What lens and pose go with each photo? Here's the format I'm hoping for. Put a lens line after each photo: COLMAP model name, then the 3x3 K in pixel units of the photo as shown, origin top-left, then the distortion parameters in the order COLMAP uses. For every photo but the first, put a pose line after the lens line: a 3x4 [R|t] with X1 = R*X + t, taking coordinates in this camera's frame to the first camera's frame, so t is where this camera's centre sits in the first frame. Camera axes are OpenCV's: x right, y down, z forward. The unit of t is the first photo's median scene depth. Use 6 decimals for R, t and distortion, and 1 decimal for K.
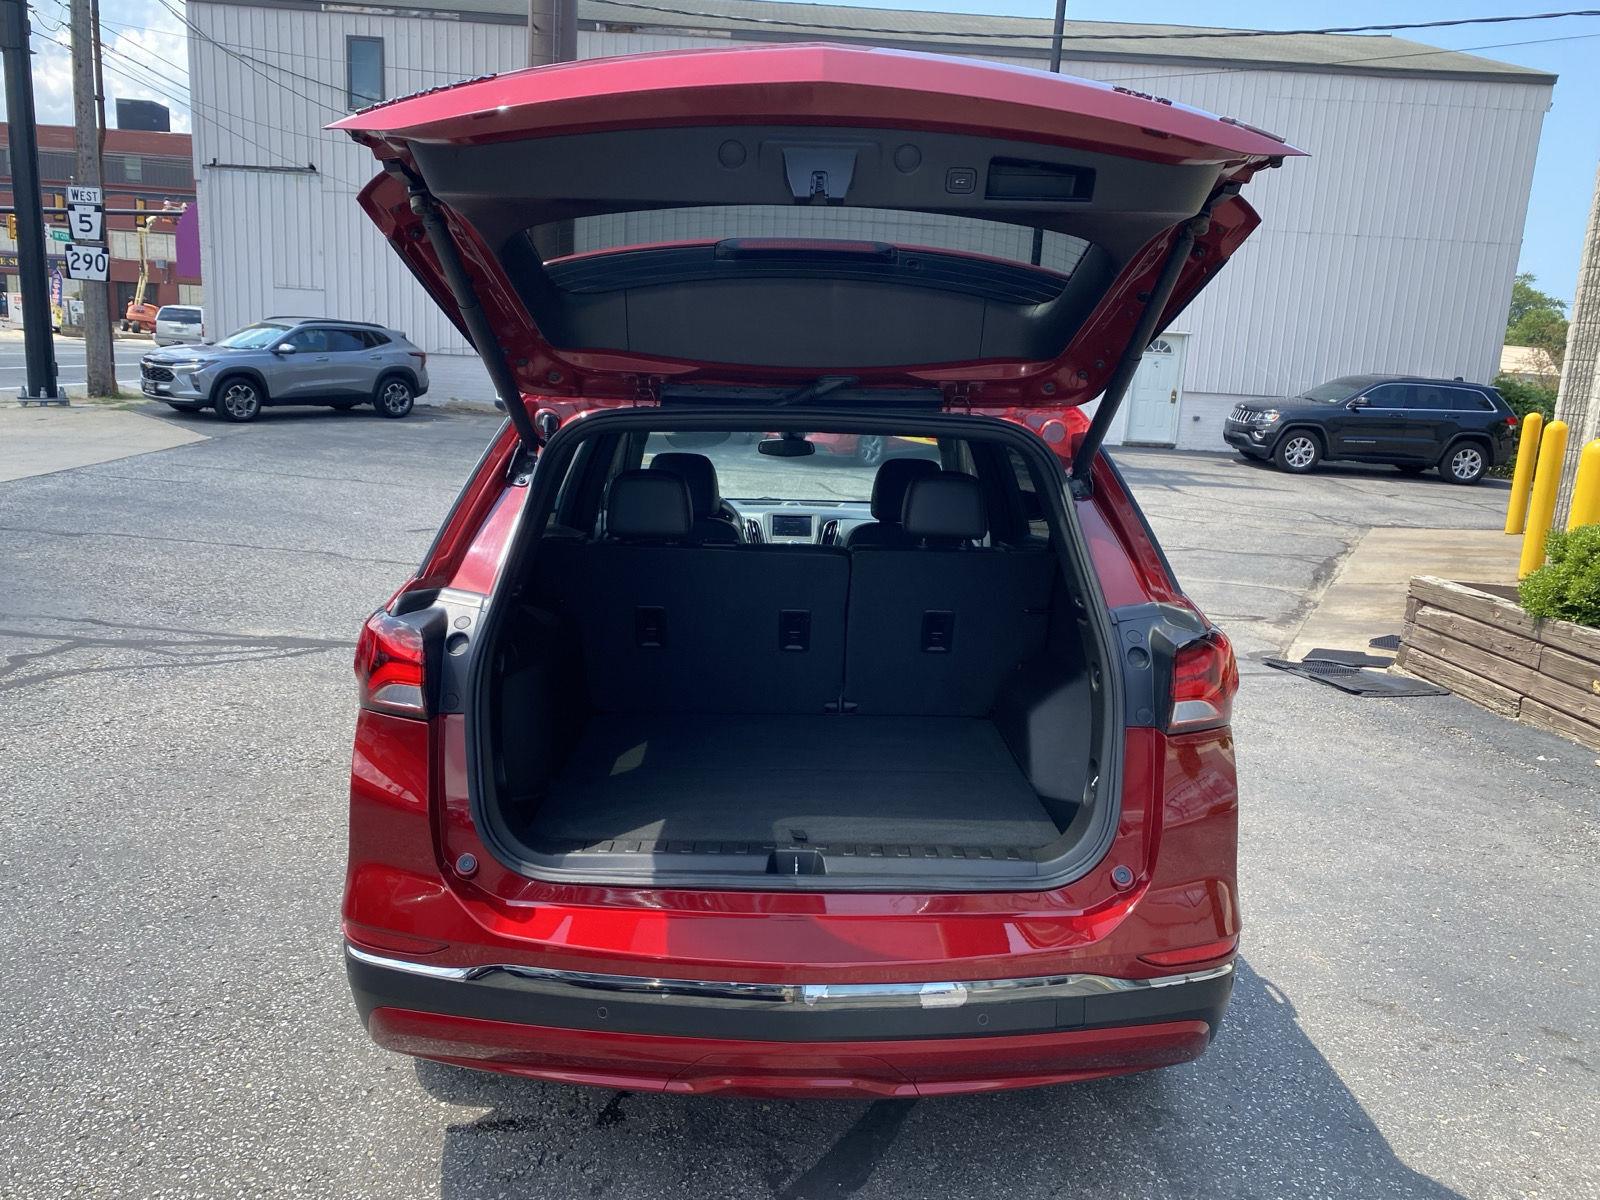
lens RADIAL K [[1223.9, 0, 792.8], [0, 1223.9, 589.6], [0, 0, 1]] dist [0.012691, -0.000530]
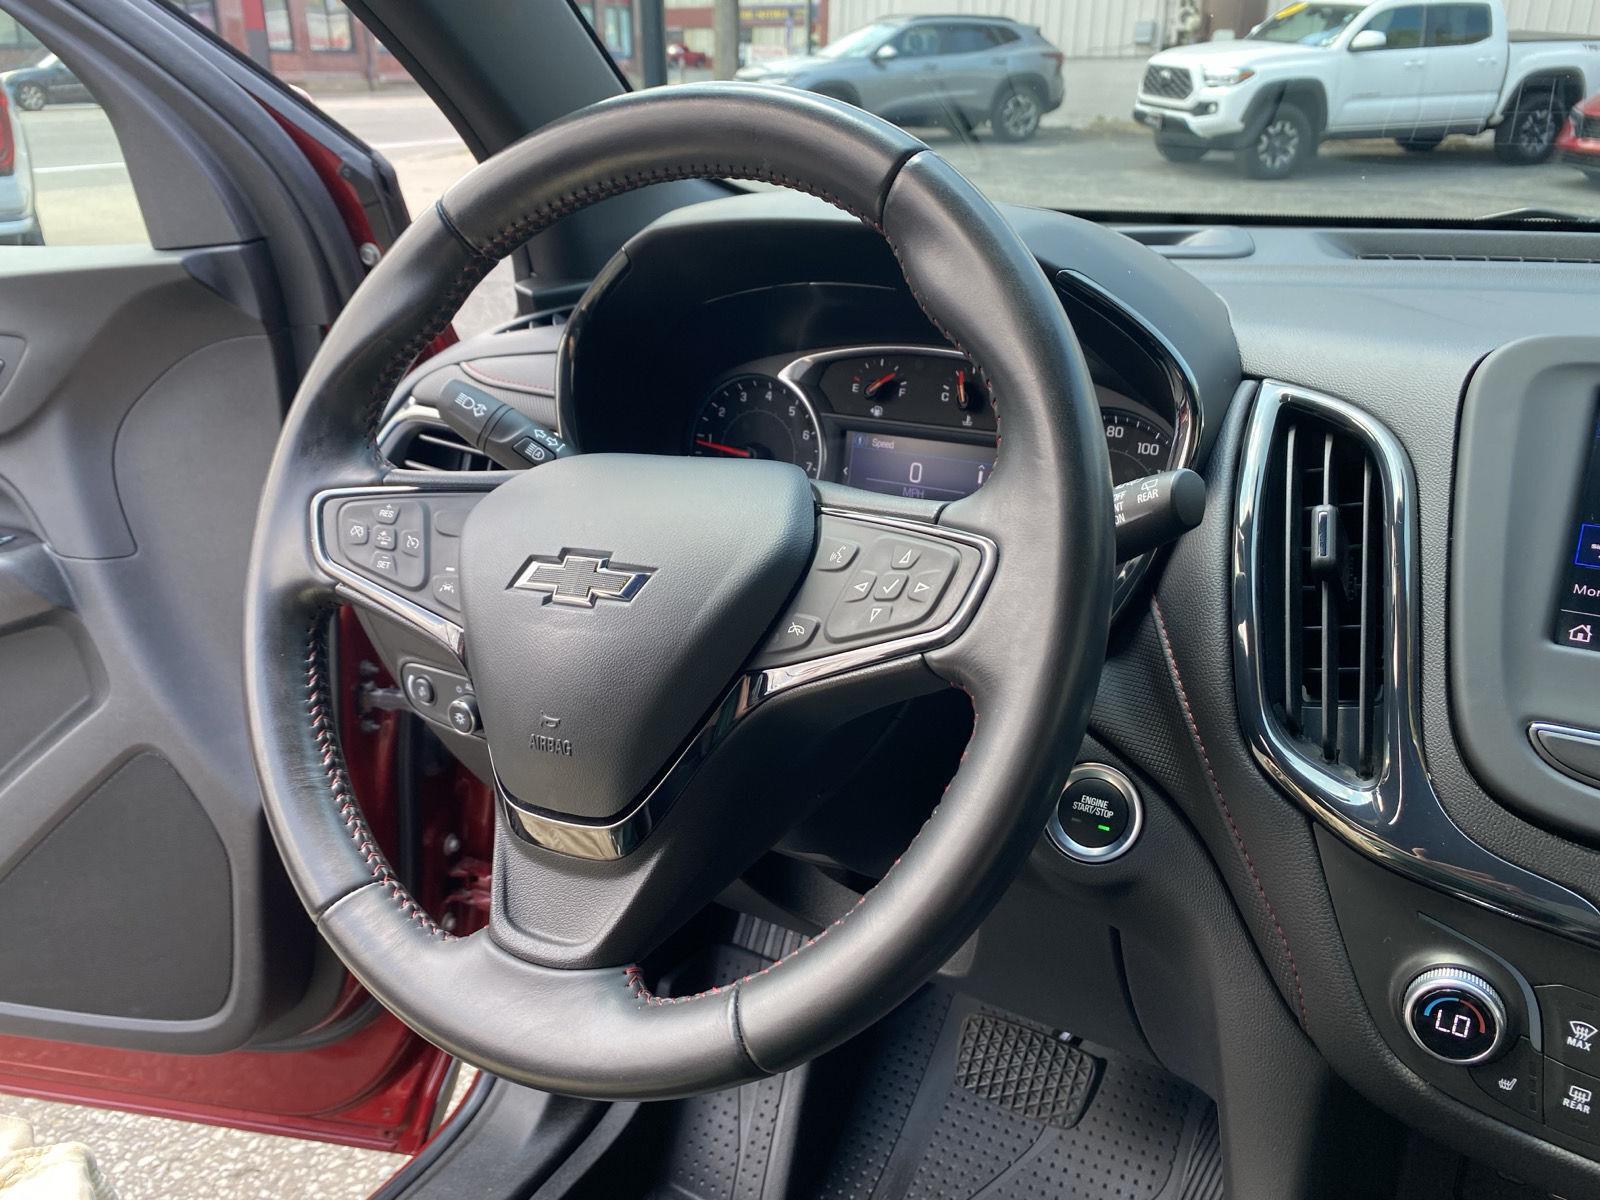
lens RADIAL K [[1262.1, 0, 769.1], [0, 1262.1, 551.9], [0, 0, 1]] dist [0.010594, 0.004010]
pose [[0.845613, 0.141829, -0.514611, -0.010882], [-0.058928, 0.982967, 0.174080, -0.035501], [0.530535, -0.116879, 0.839567, 0.526688]]
